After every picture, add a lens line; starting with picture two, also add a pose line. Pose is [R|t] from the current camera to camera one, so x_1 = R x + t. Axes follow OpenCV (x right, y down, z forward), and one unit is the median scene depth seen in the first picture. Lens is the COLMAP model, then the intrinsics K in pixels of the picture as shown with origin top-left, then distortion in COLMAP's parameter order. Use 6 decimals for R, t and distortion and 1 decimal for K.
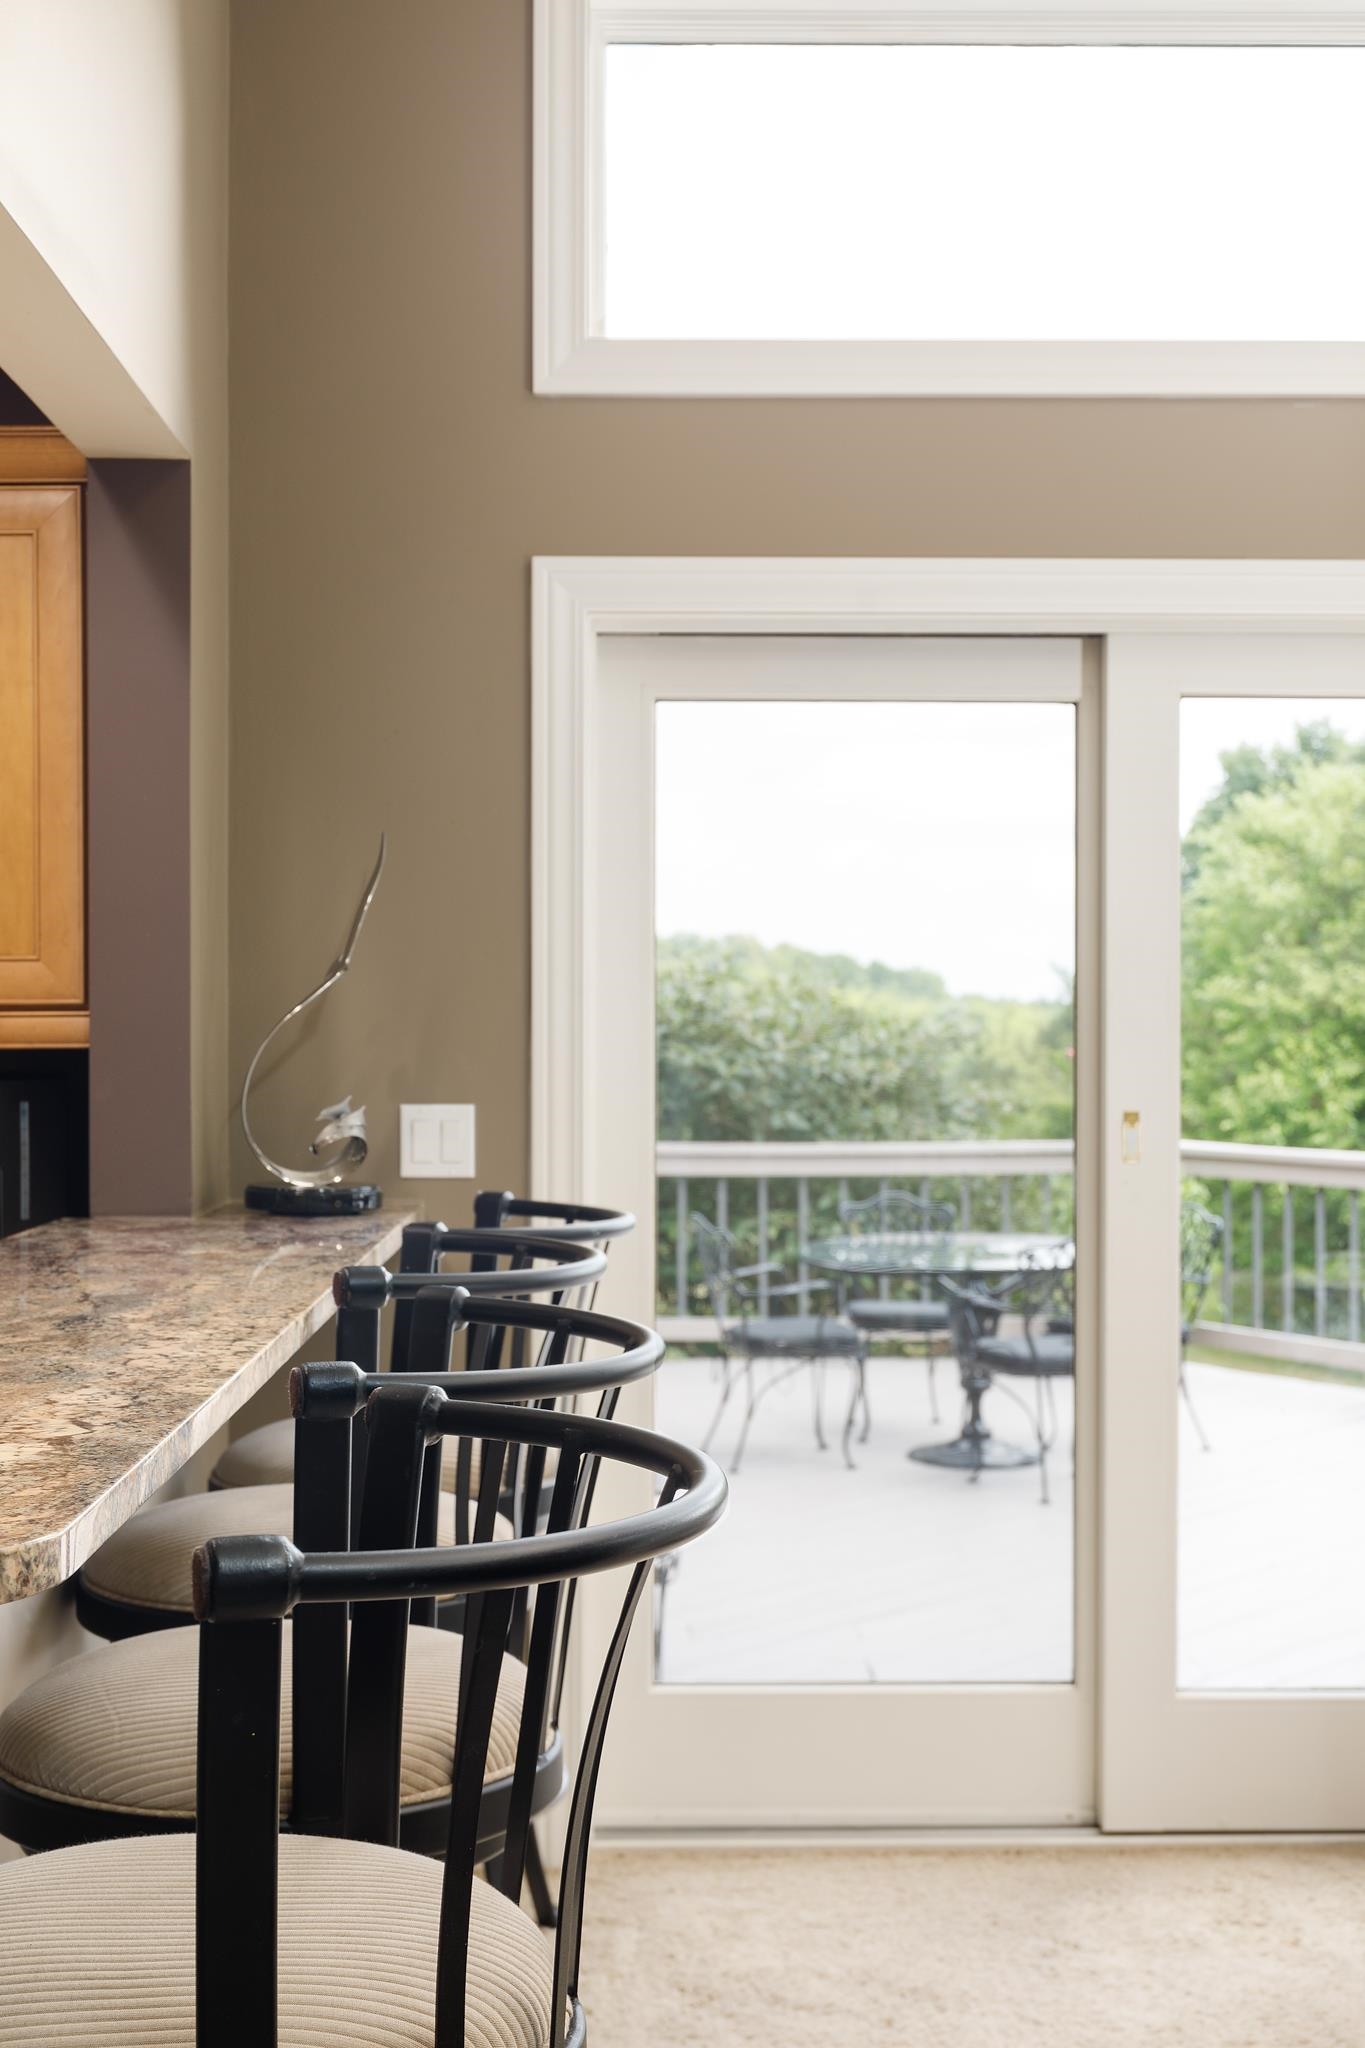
lens RADIAL K [[2748.8, 0, 682.5], [0, 2748.8, 1024.0], [0, 0, 1]] dist [-0.011373, -0.014464]
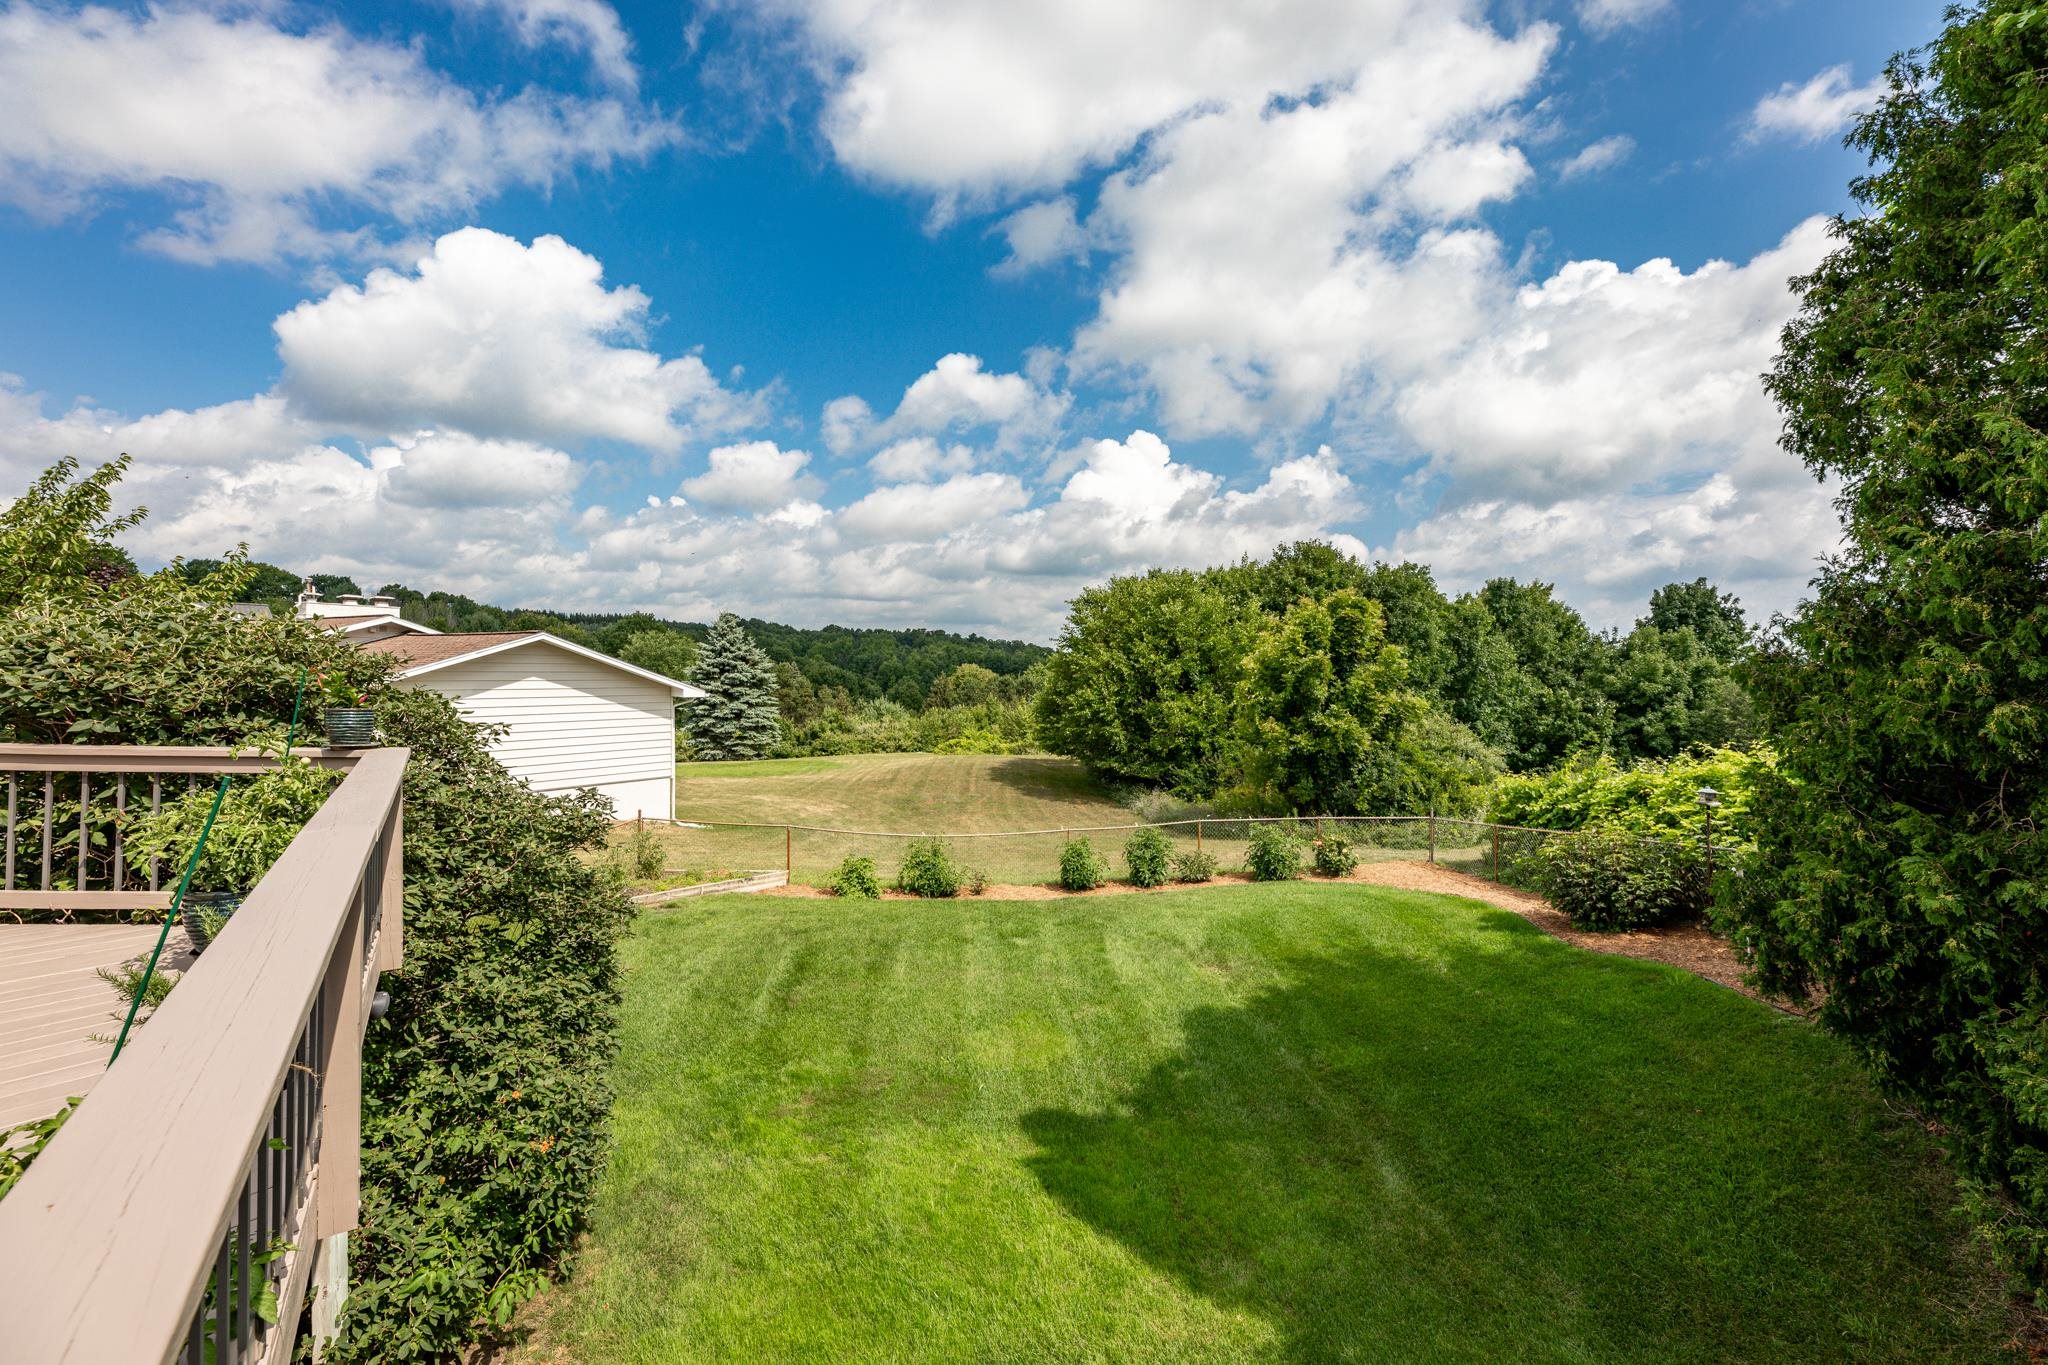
lens RADIAL K [[839.8, 0, 1028.4], [0, 839.8, 658.4], [0, 0, 1]] dist [0.000714, -0.000262]
pose [[0.999144, 0.025363, 0.032693, 1.269344], [-0.024952, 0.999605, -0.012924, -0.001753], [-0.033008, 0.012098, 0.999382, 1.735856]]
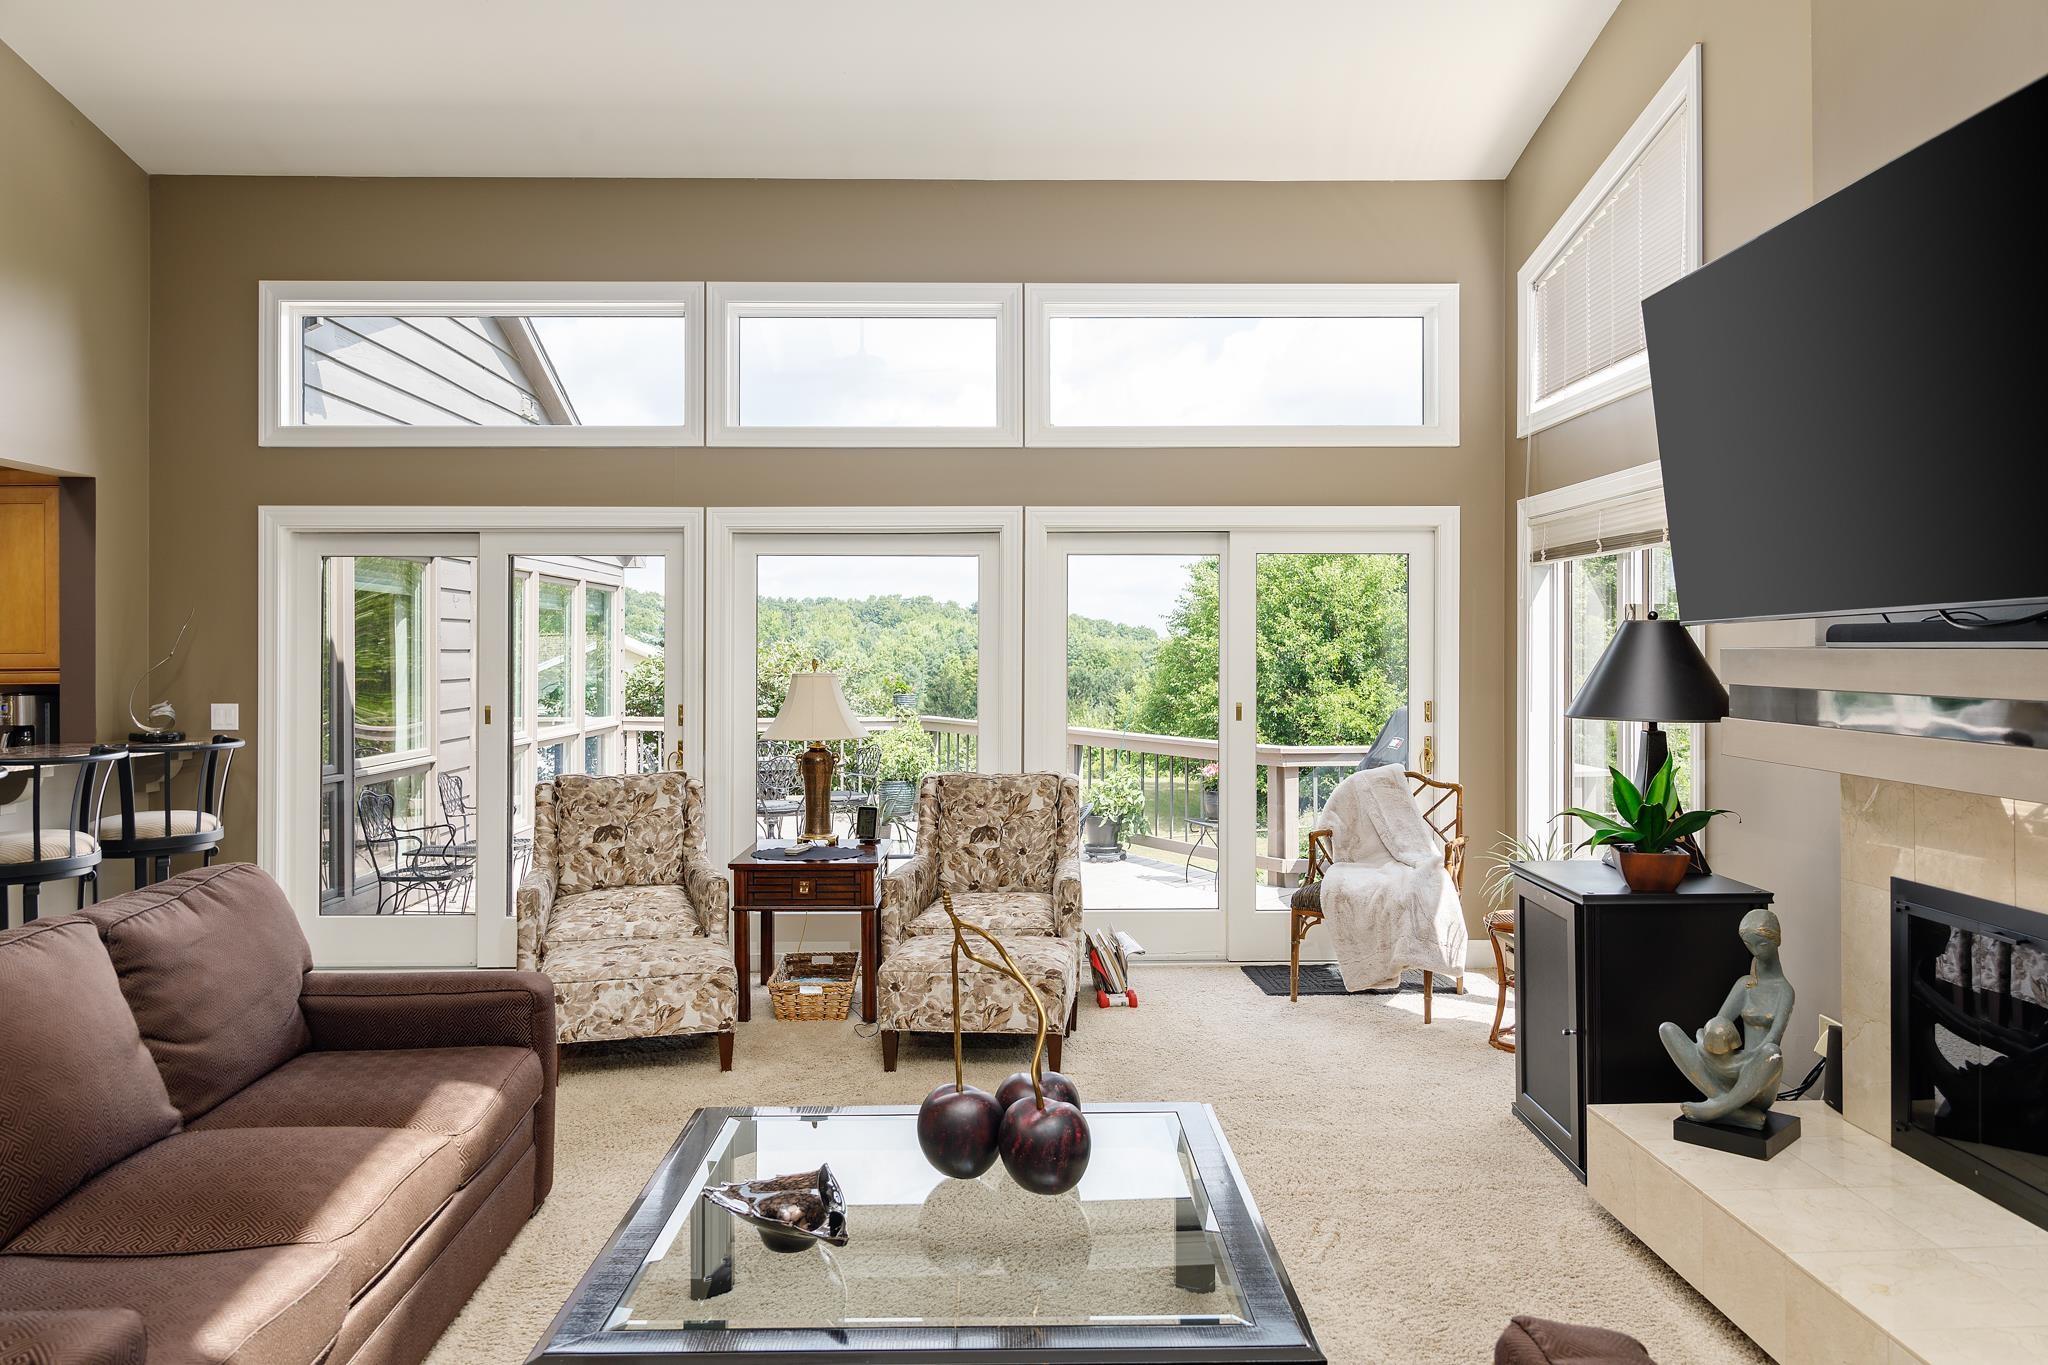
lens RADIAL K [[1399.4, 0, 1029.3], [0, 1399.4, 650.5], [0, 0, 1]] dist [0.001997, 0.000957]
pose [[0.999976, -0.001630, 0.006757, 0.678072], [0.001657, 0.999991, -0.003980, -0.016303], [-0.006751, 0.003991, 0.999969, -0.397891]]
